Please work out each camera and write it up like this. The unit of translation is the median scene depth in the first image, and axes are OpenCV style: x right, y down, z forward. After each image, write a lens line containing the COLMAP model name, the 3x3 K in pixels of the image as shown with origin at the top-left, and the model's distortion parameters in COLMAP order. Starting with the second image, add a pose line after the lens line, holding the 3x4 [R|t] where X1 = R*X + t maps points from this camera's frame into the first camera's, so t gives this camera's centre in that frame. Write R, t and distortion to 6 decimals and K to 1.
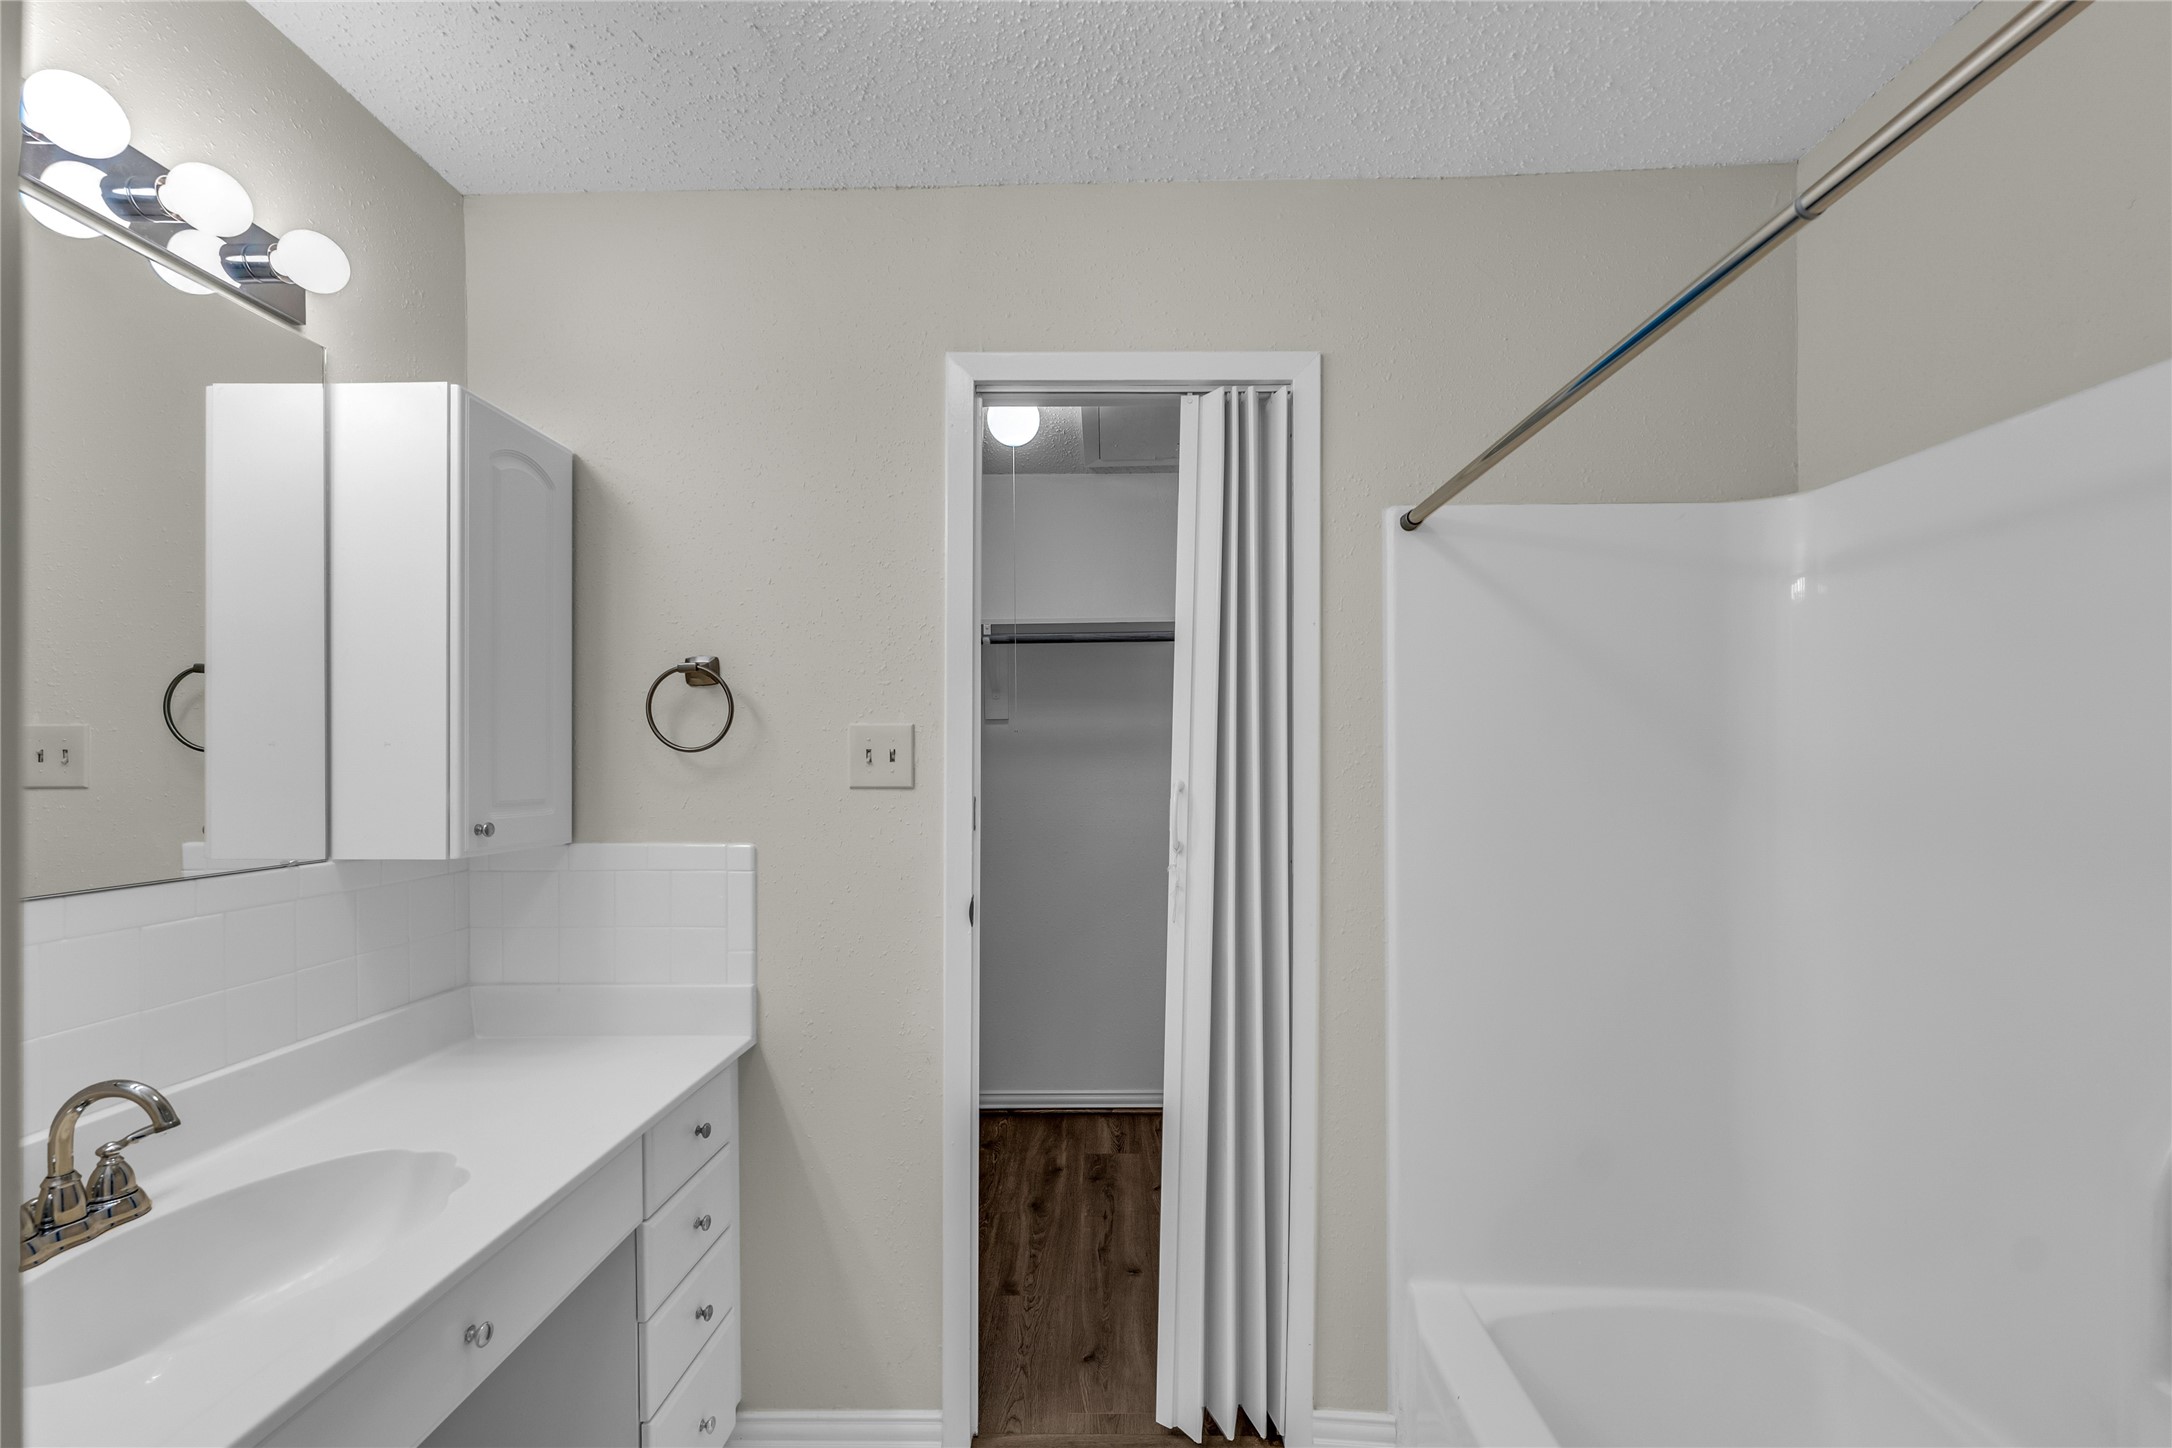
lens RADIAL K [[896.8, 0, 1087.1], [0, 896.8, 734.4], [0, 0, 1]] dist [0.000228, -0.000259]
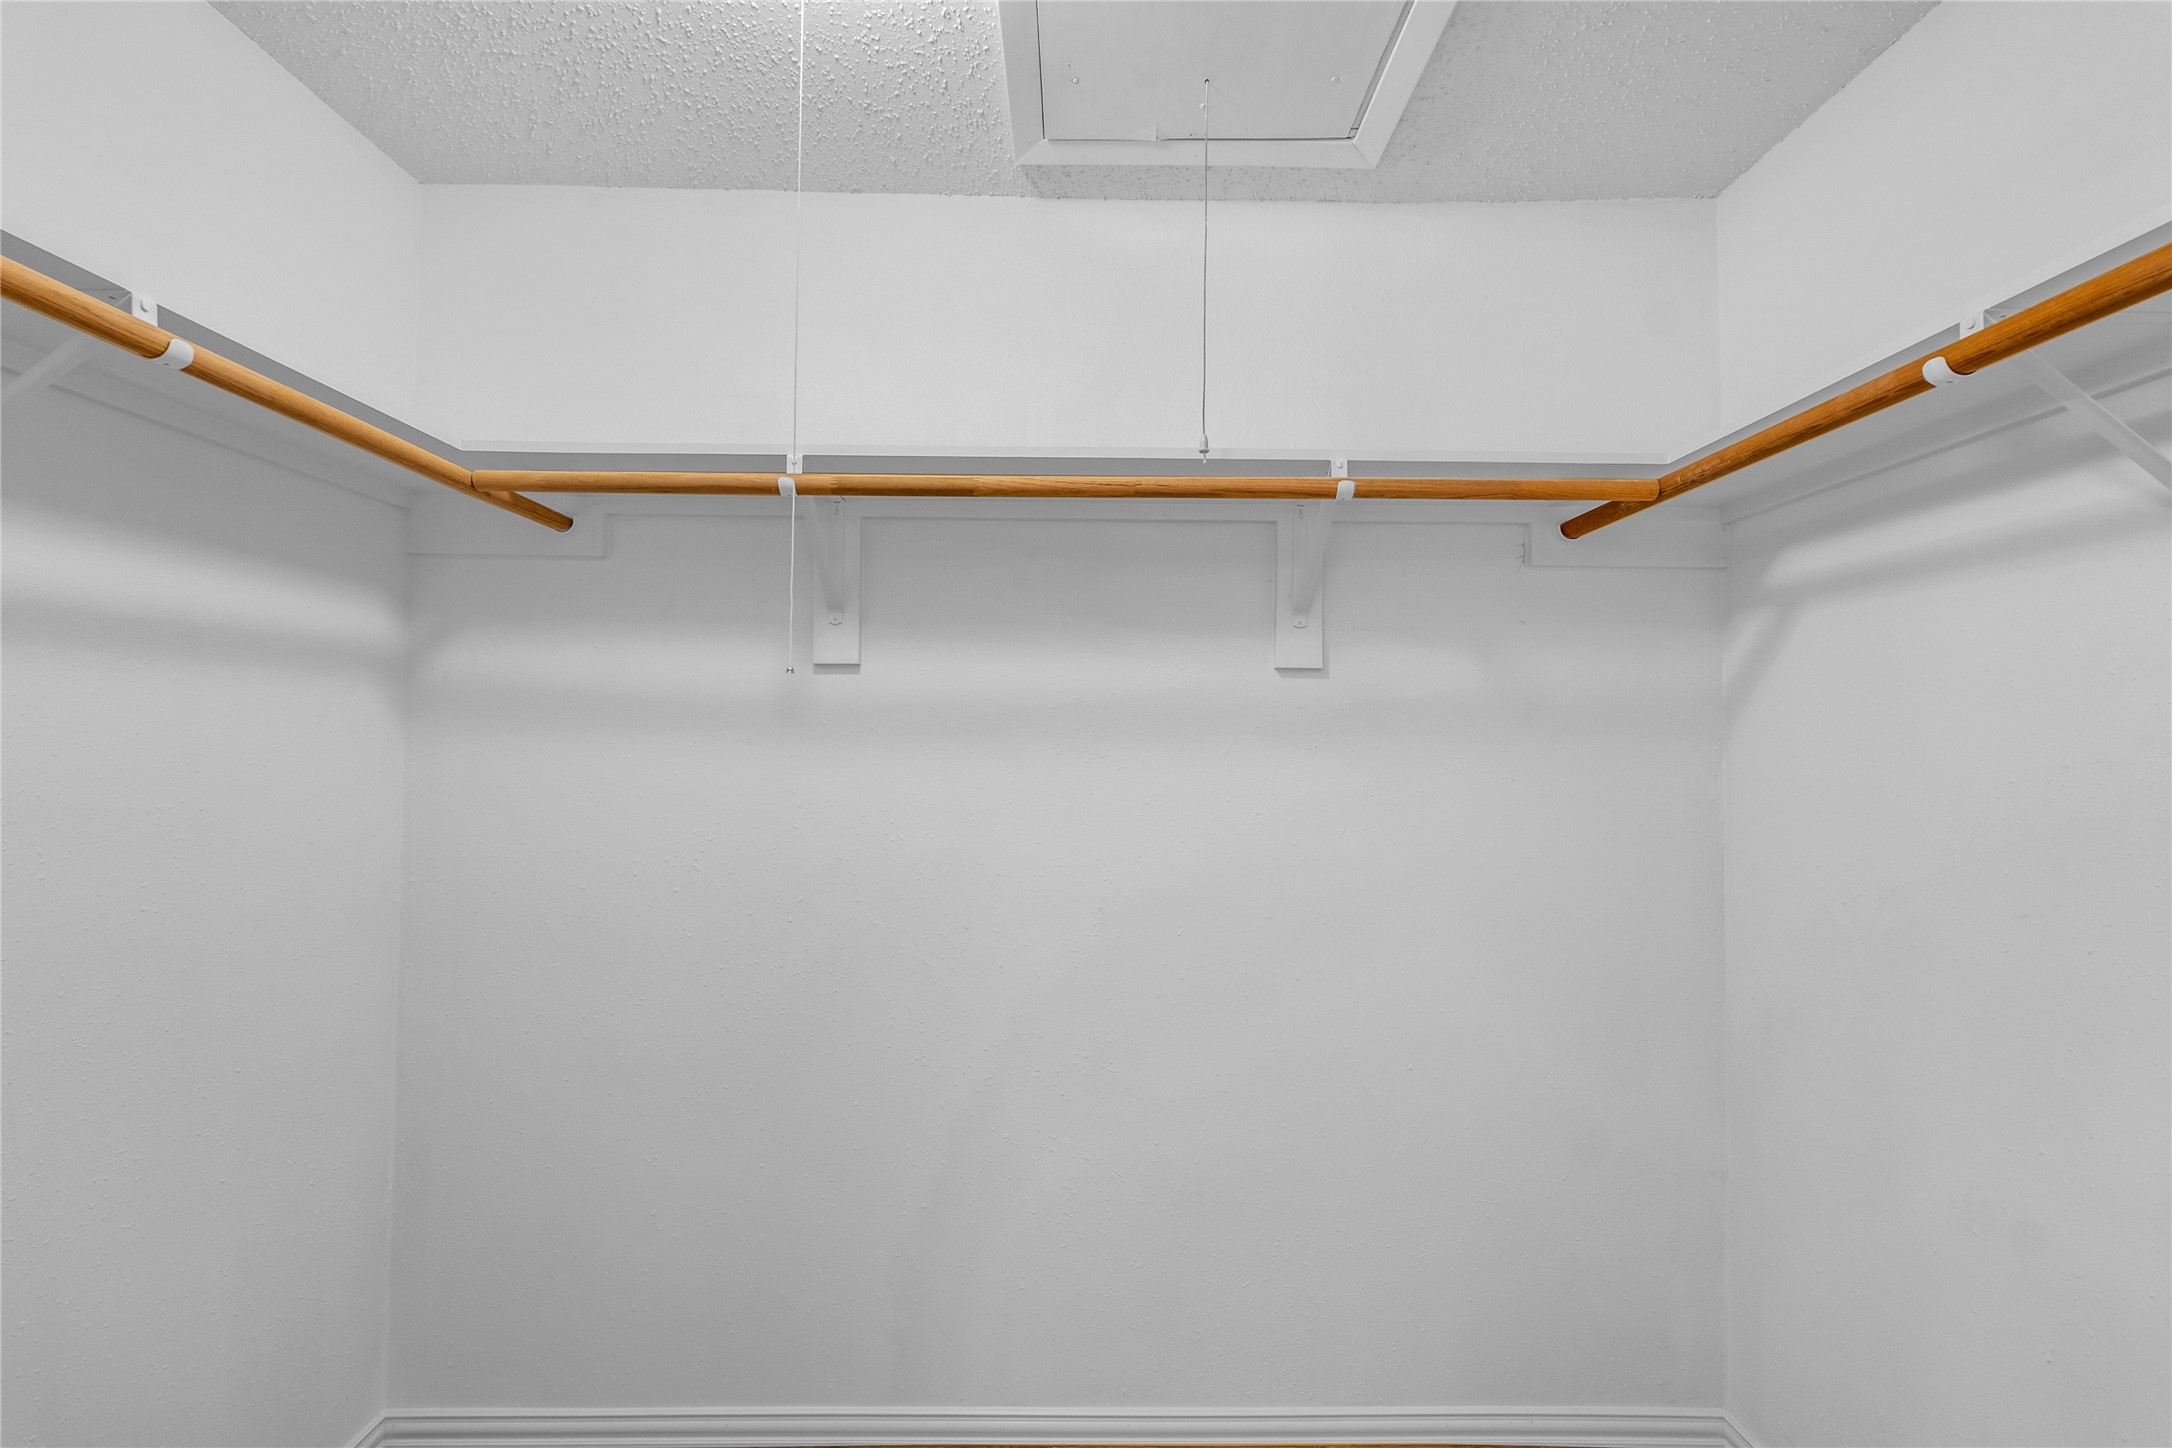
lens RADIAL K [[896.8, 0, 1087.1], [0, 896.8, 734.4], [0, 0, 1]] dist [0.000228, -0.000259]
pose [[0.999888, 0.009933, 0.011218, 0.036195], [-0.010135, 0.999785, 0.018077, 0.012104], [-0.011036, -0.018189, 0.999774, 0.496058]]
